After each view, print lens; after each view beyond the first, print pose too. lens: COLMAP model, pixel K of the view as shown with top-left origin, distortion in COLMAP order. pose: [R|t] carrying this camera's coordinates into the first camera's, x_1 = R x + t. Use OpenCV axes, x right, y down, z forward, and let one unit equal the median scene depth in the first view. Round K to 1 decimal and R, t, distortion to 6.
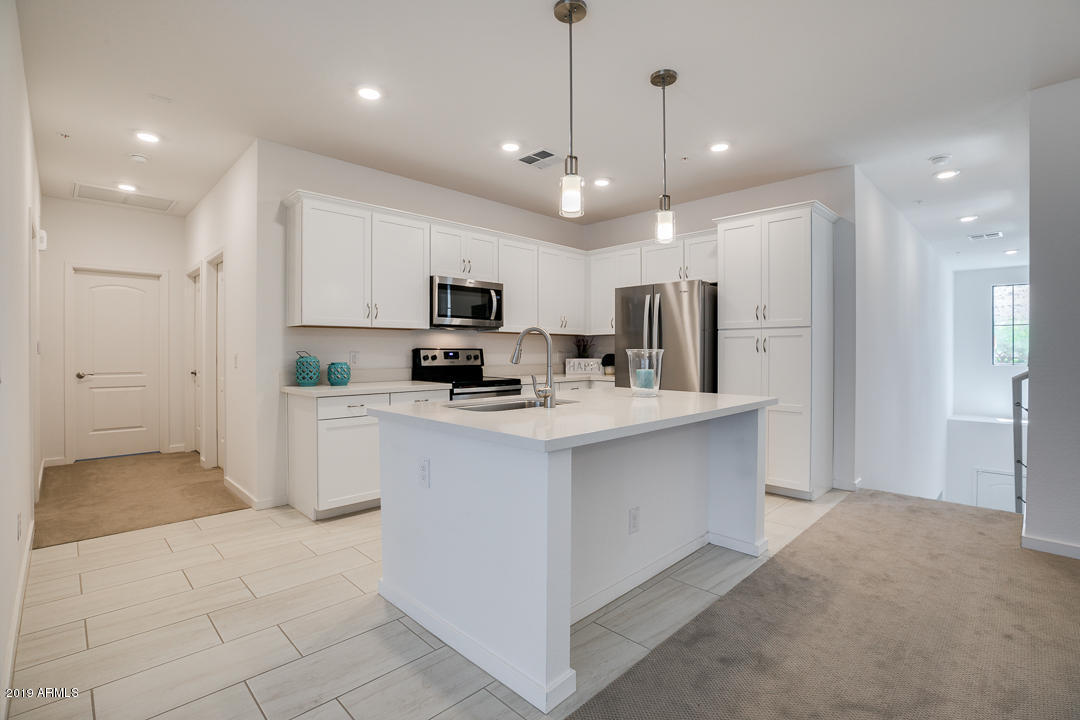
lens RADIAL K [[497.4, 0, 542.0], [0, 497.4, 352.5], [0, 0, 1]] dist [-0.033818, 0.006291]
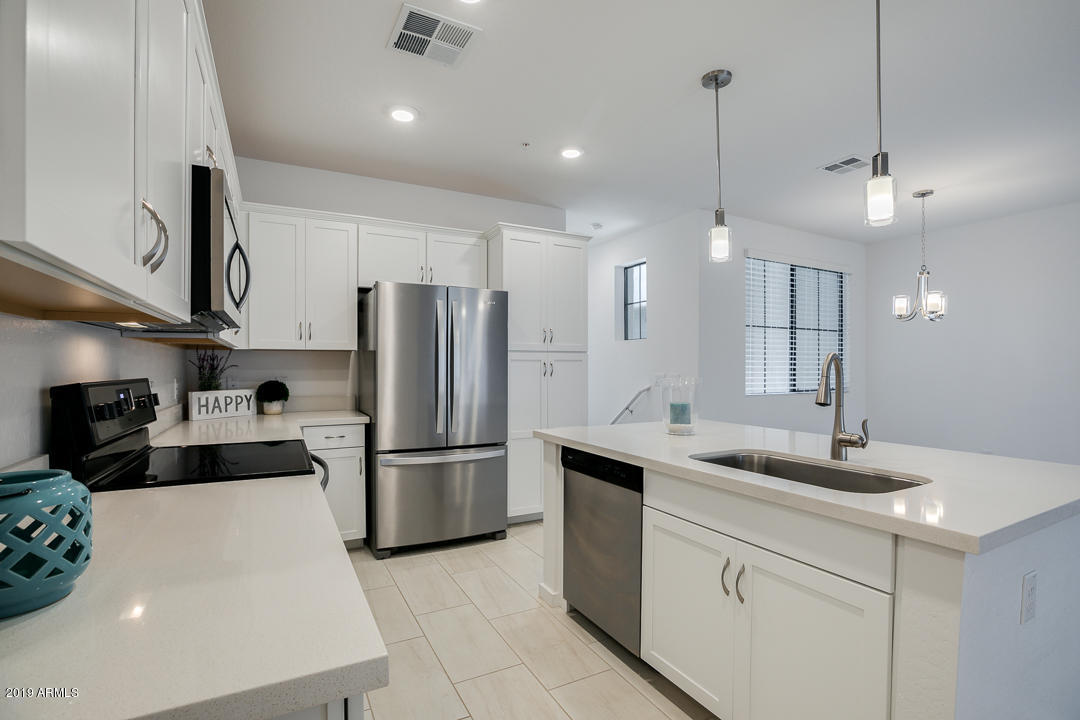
lens RADIAL K [[501.5, 0, 552.8], [0, 501.5, 365.9], [0, 0, 1]] dist [-0.032166, 0.000159]
pose [[0.289277, 0.001292, 0.957245, -0.438302], [0.002834, 0.999994, -0.002206, -0.016804], [-0.957241, 0.003351, 0.289272, 0.629403]]
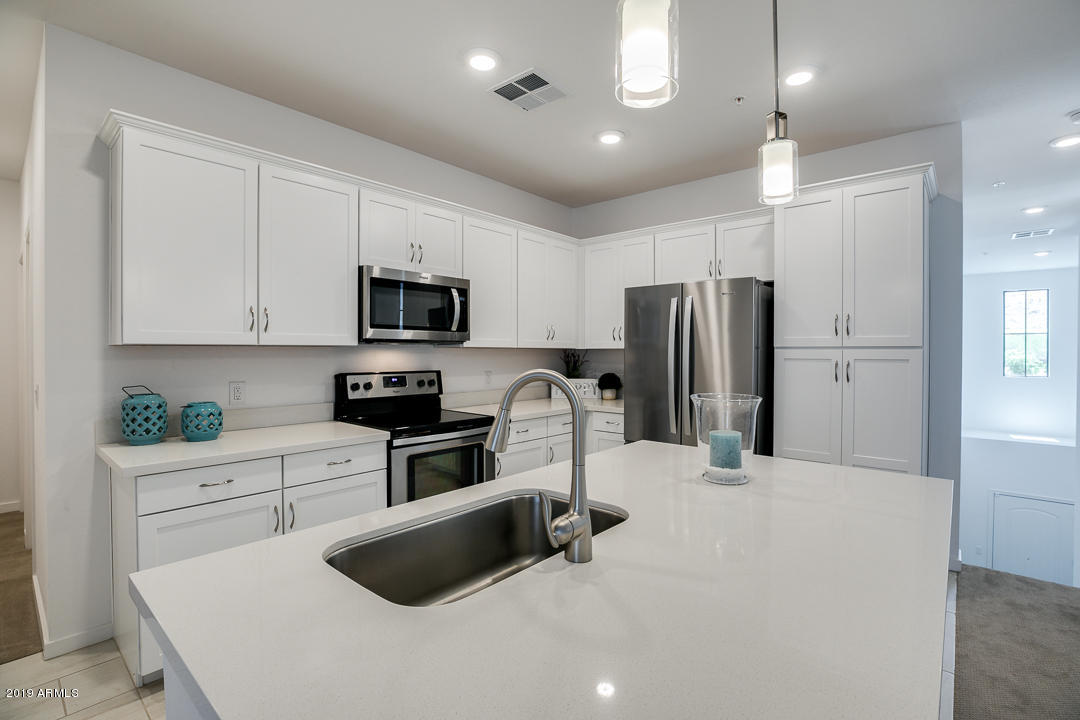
lens RADIAL K [[495.8, 0, 549.3], [0, 495.8, 357.6], [0, 0, 1]] dist [-0.025820, 0.000556]
pose [[0.996644, 0.001209, 0.081845, -0.024181], [-0.001958, 0.999957, 0.009070, -0.035945], [-0.081831, -0.009200, 0.996604, 0.302927]]
